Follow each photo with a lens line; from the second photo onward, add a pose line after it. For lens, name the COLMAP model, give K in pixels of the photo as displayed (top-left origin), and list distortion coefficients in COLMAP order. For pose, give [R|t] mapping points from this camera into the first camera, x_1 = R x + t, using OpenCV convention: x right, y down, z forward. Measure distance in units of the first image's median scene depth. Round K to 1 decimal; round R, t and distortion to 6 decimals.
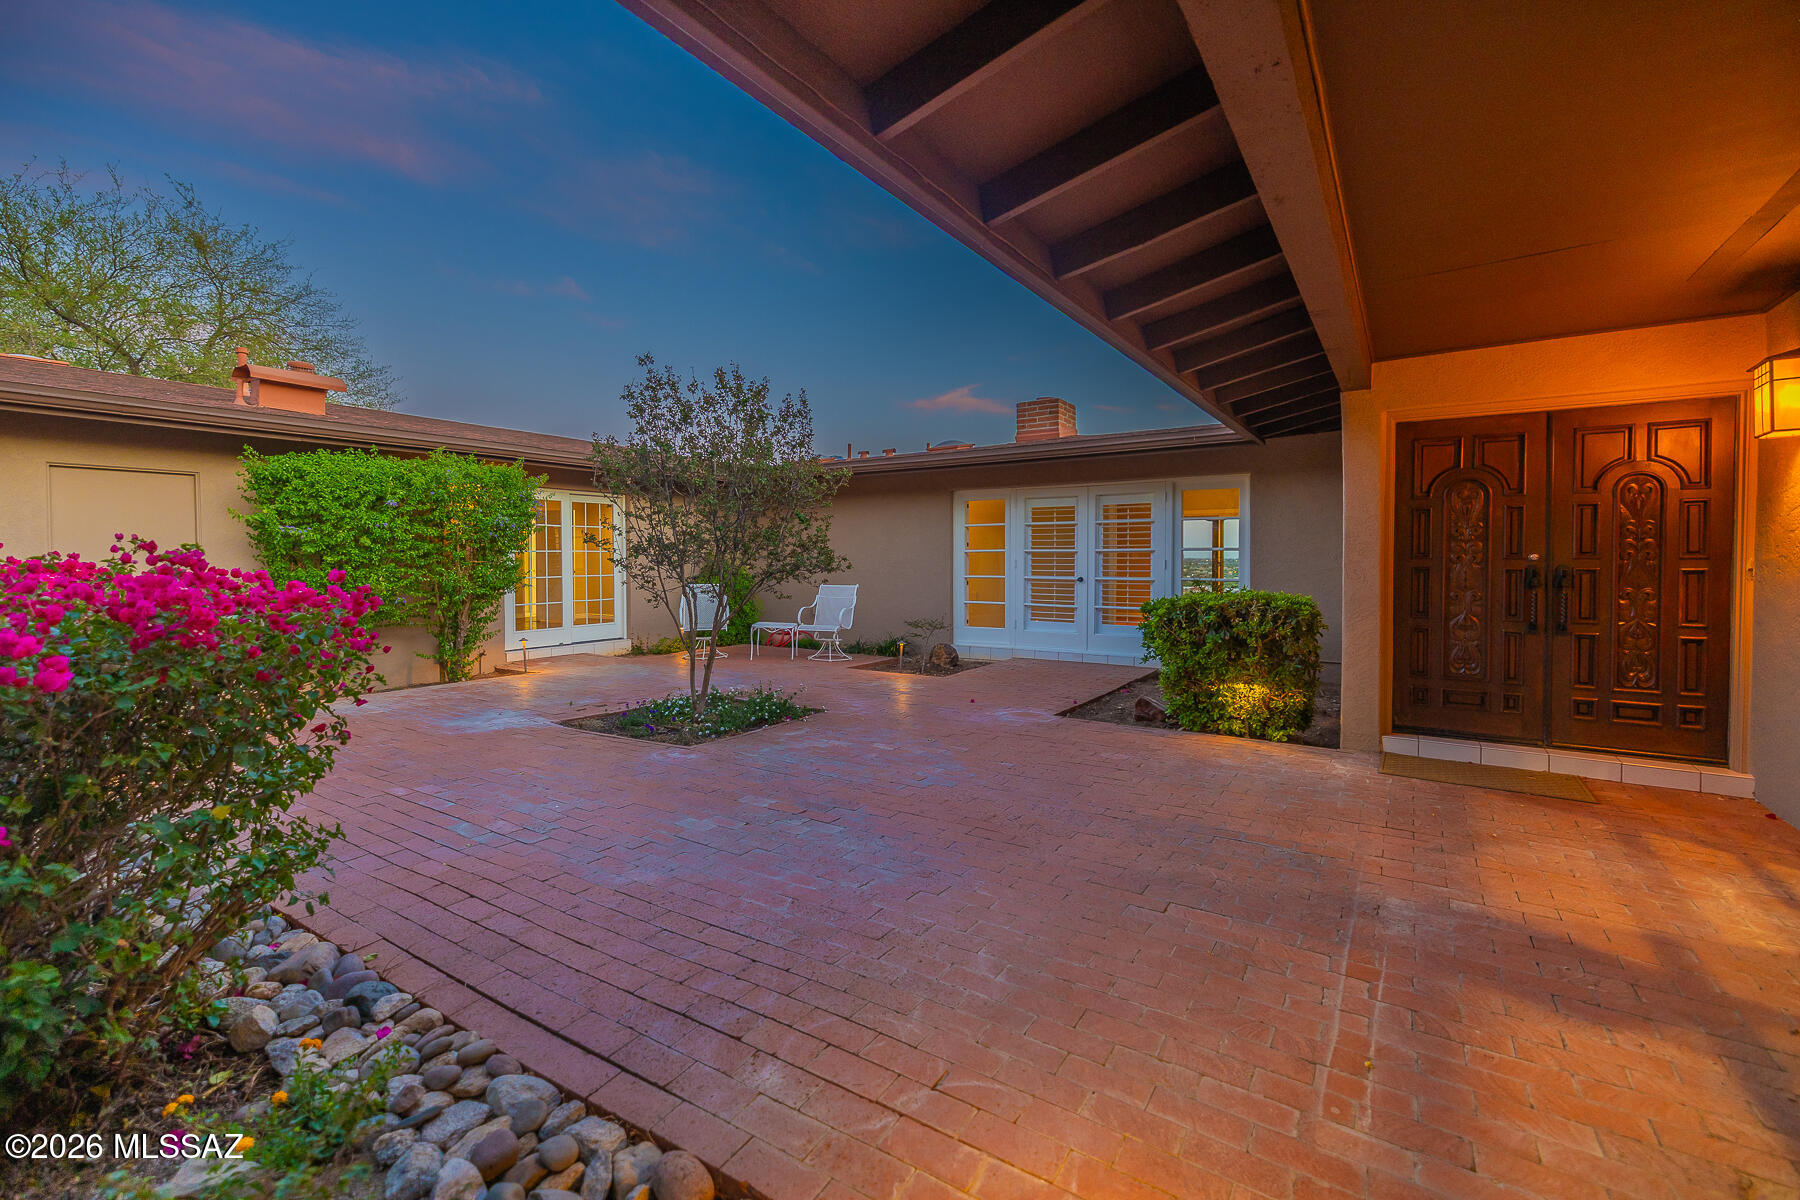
lens RADIAL K [[772.2, 0, 893.3], [0, 772.2, 531.7], [0, 0, 1]] dist [0.000159, 0.000043]
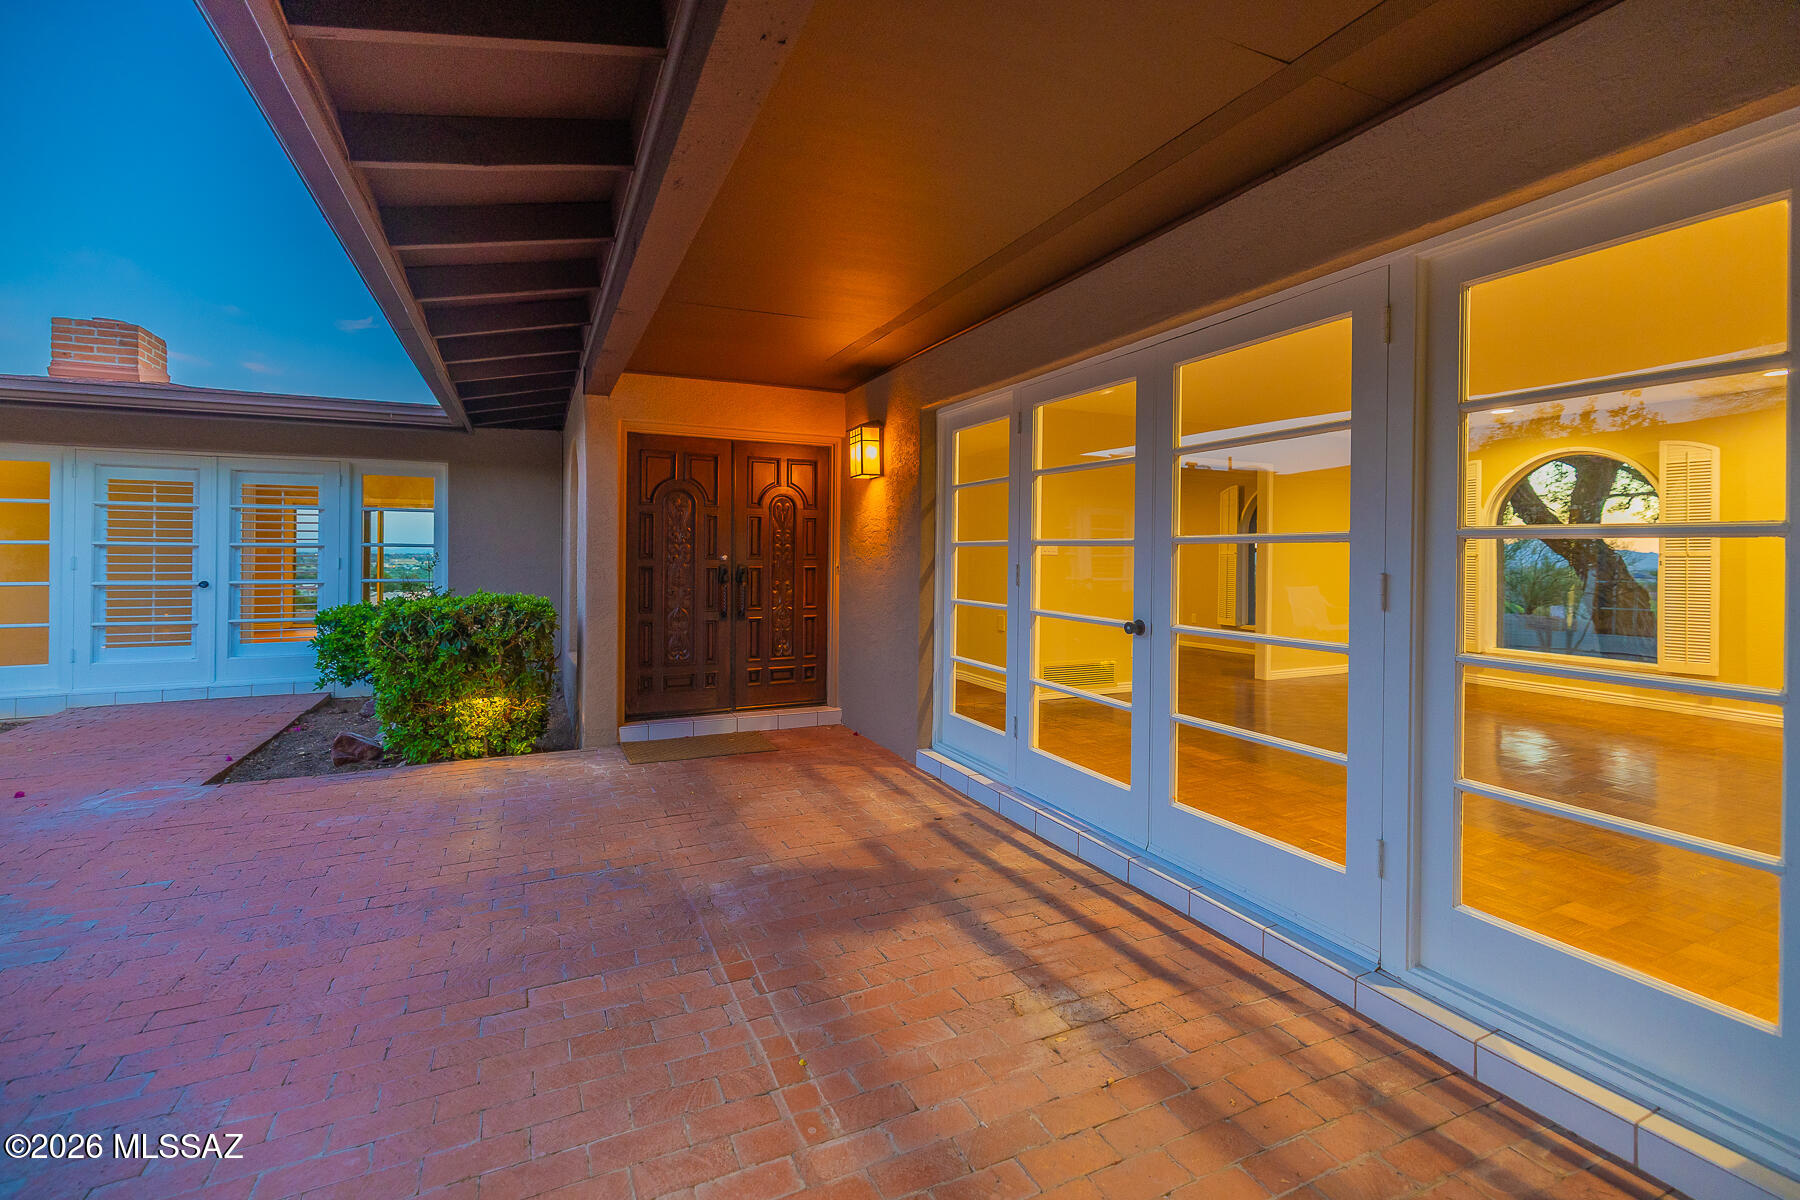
lens RADIAL K [[772.2, 0, 893.3], [0, 772.2, 531.7], [0, 0, 1]] dist [0.000159, 0.000043]
pose [[0.517123, 0.029897, 0.855389, -0.076748], [-0.035689, 0.999274, -0.013351, -0.001481], [-0.855167, -0.023623, 0.517815, 0.133963]]
